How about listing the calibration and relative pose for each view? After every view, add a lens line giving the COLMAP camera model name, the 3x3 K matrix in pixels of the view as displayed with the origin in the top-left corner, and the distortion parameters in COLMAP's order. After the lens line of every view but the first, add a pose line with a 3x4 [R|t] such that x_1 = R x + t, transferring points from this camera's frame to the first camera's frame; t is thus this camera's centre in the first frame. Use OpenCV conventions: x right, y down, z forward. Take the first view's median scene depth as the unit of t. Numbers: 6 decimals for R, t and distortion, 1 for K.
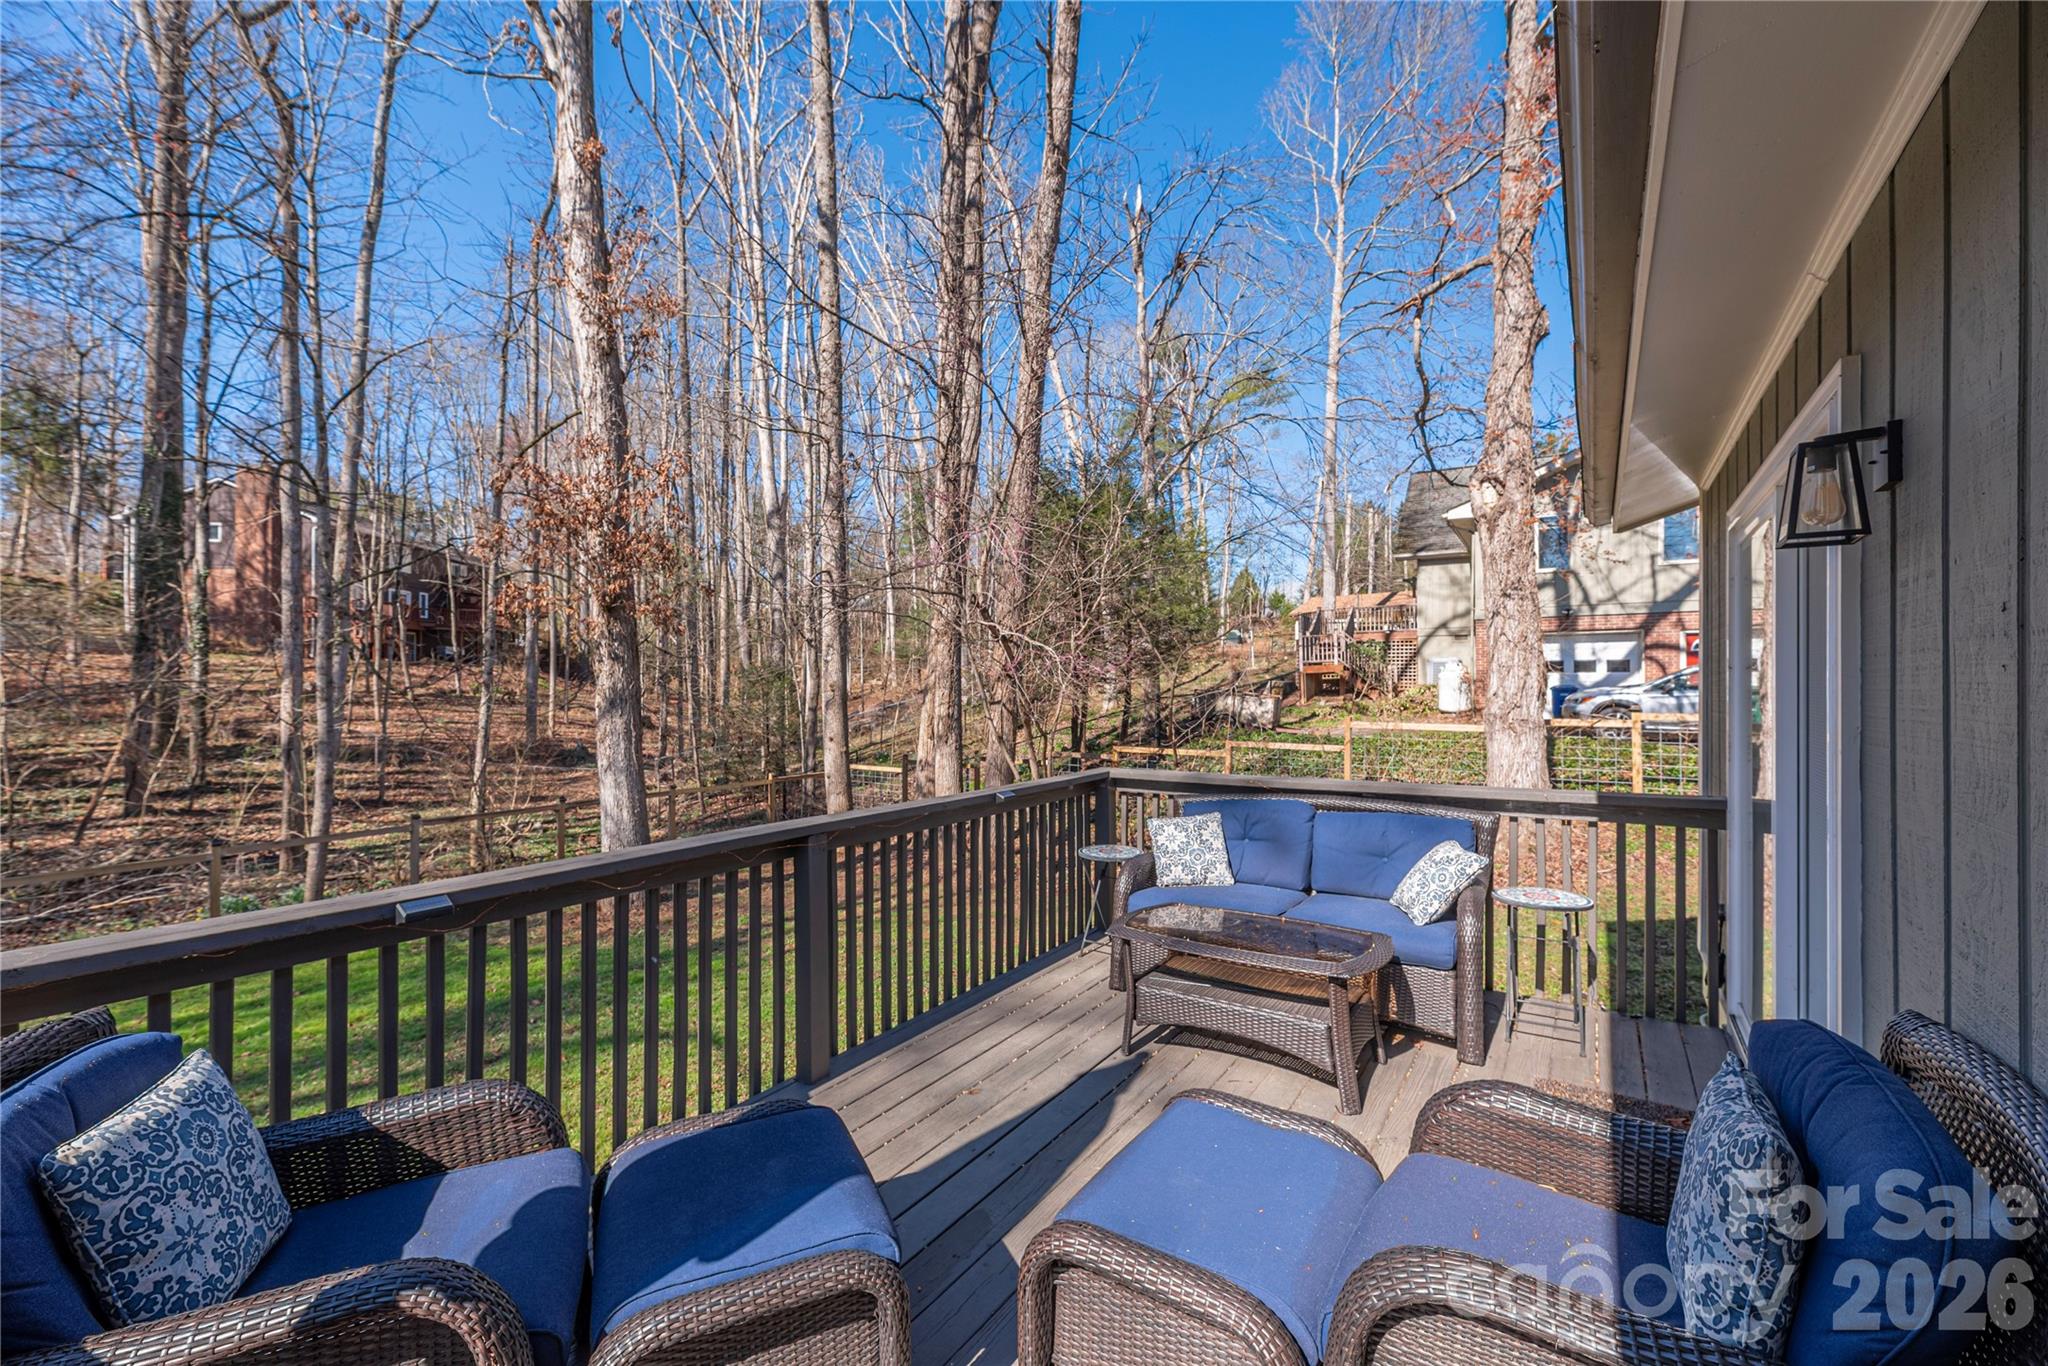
lens RADIAL K [[834.1, 0, 1024.6], [0, 834.1, 689.8], [0, 0, 1]] dist [-0.002561, -0.000622]
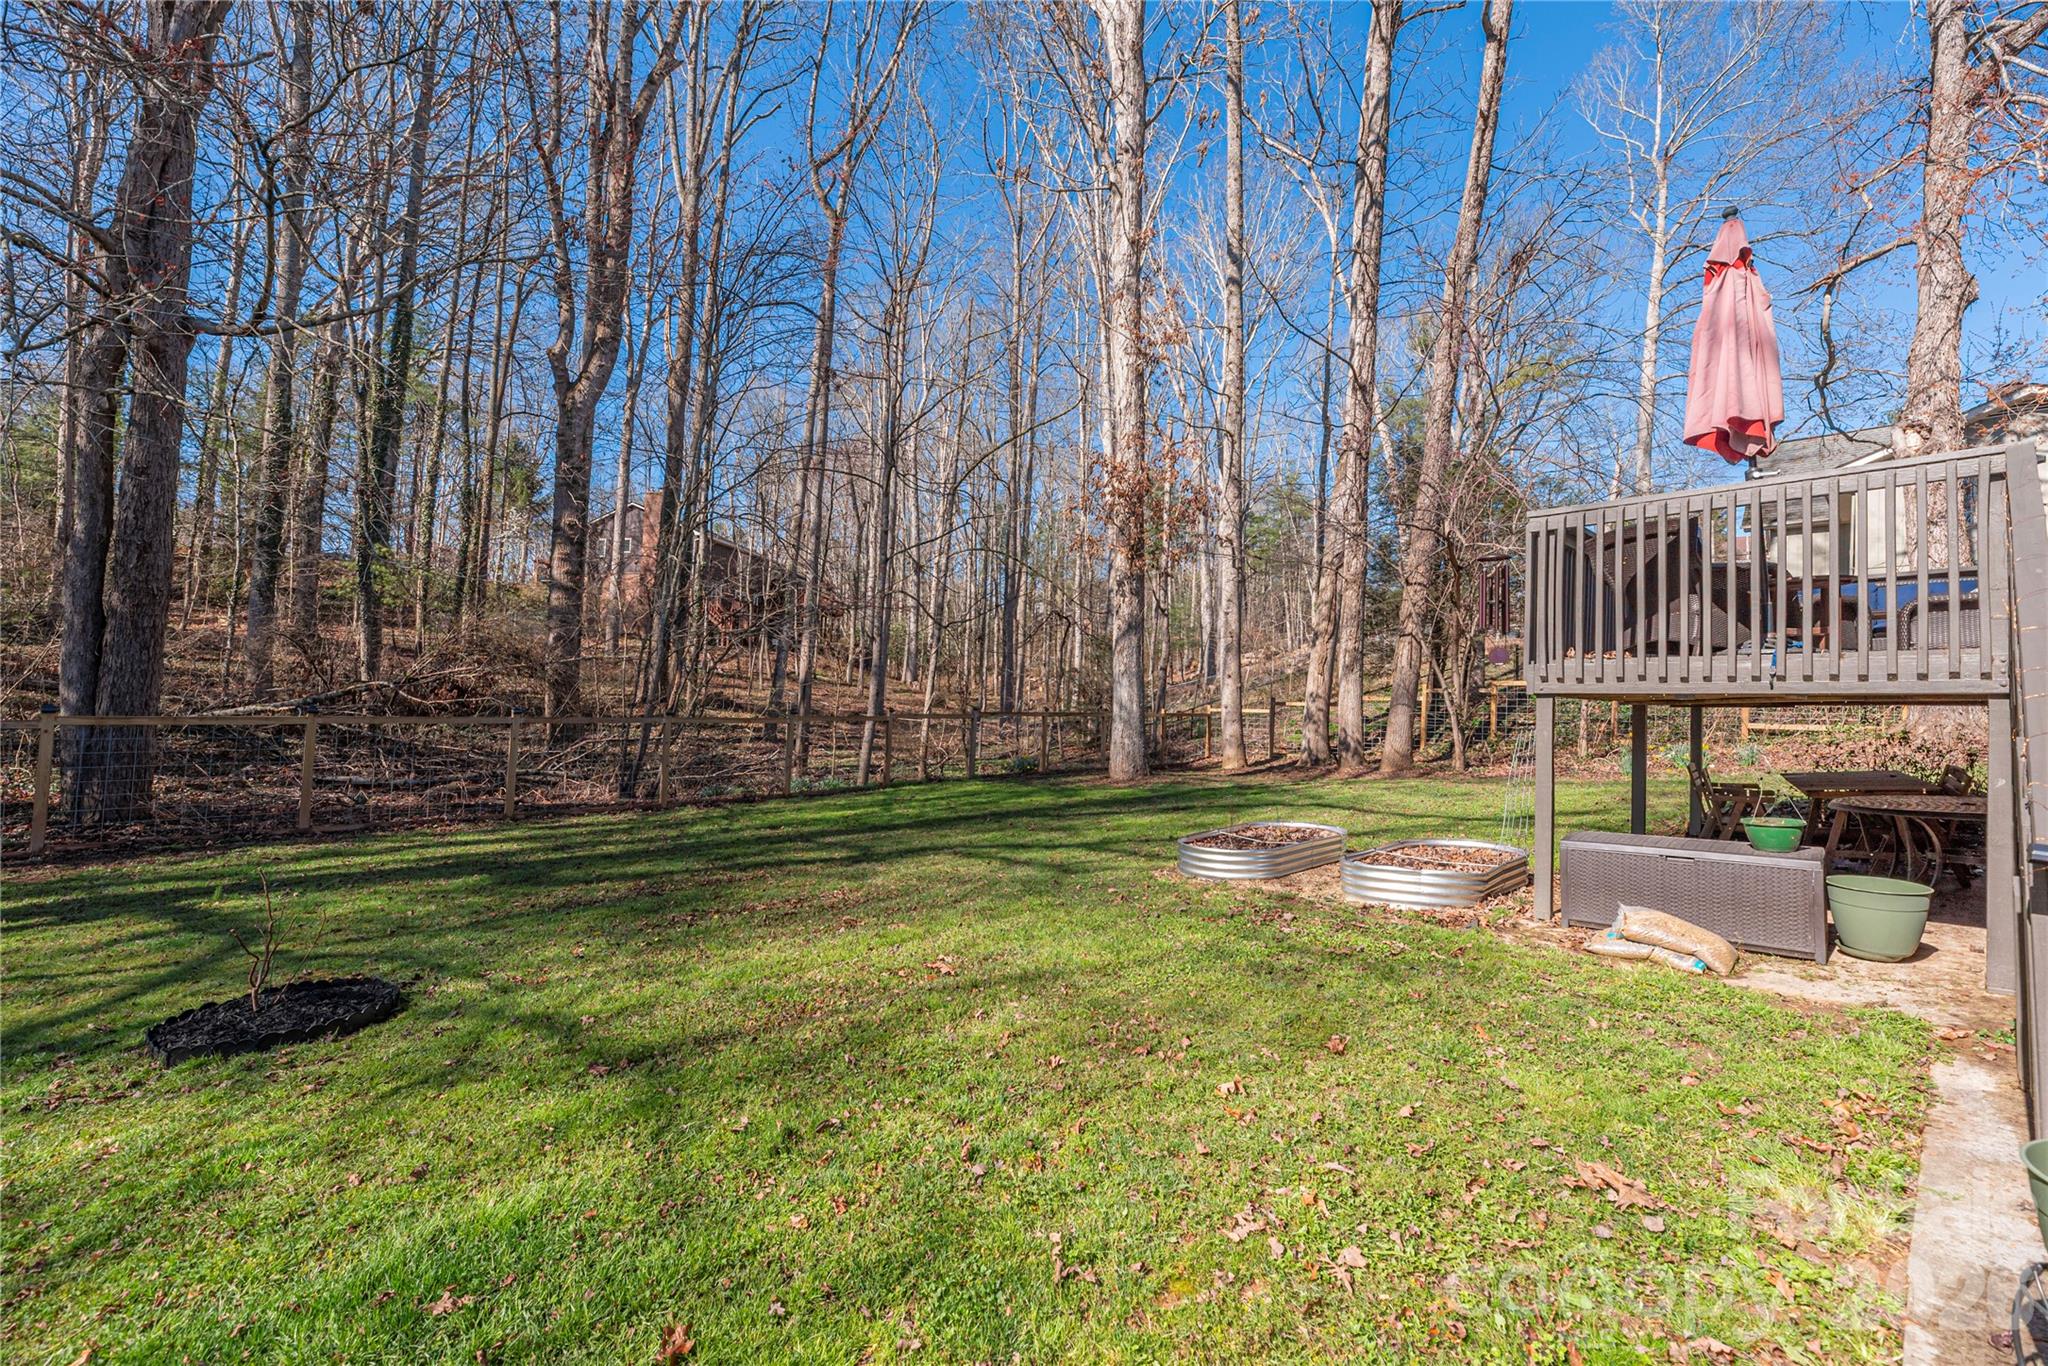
lens RADIAL K [[834.1, 0, 1021.9], [0, 834.1, 682.4], [0, 0, 1]] dist [-0.002561, -0.000622]
pose [[0.969403, 0.017030, -0.244885, -0.289442], [-0.022219, 0.999583, -0.018441, 0.124306], [0.244469, 0.023317, 0.969377, -0.340891]]
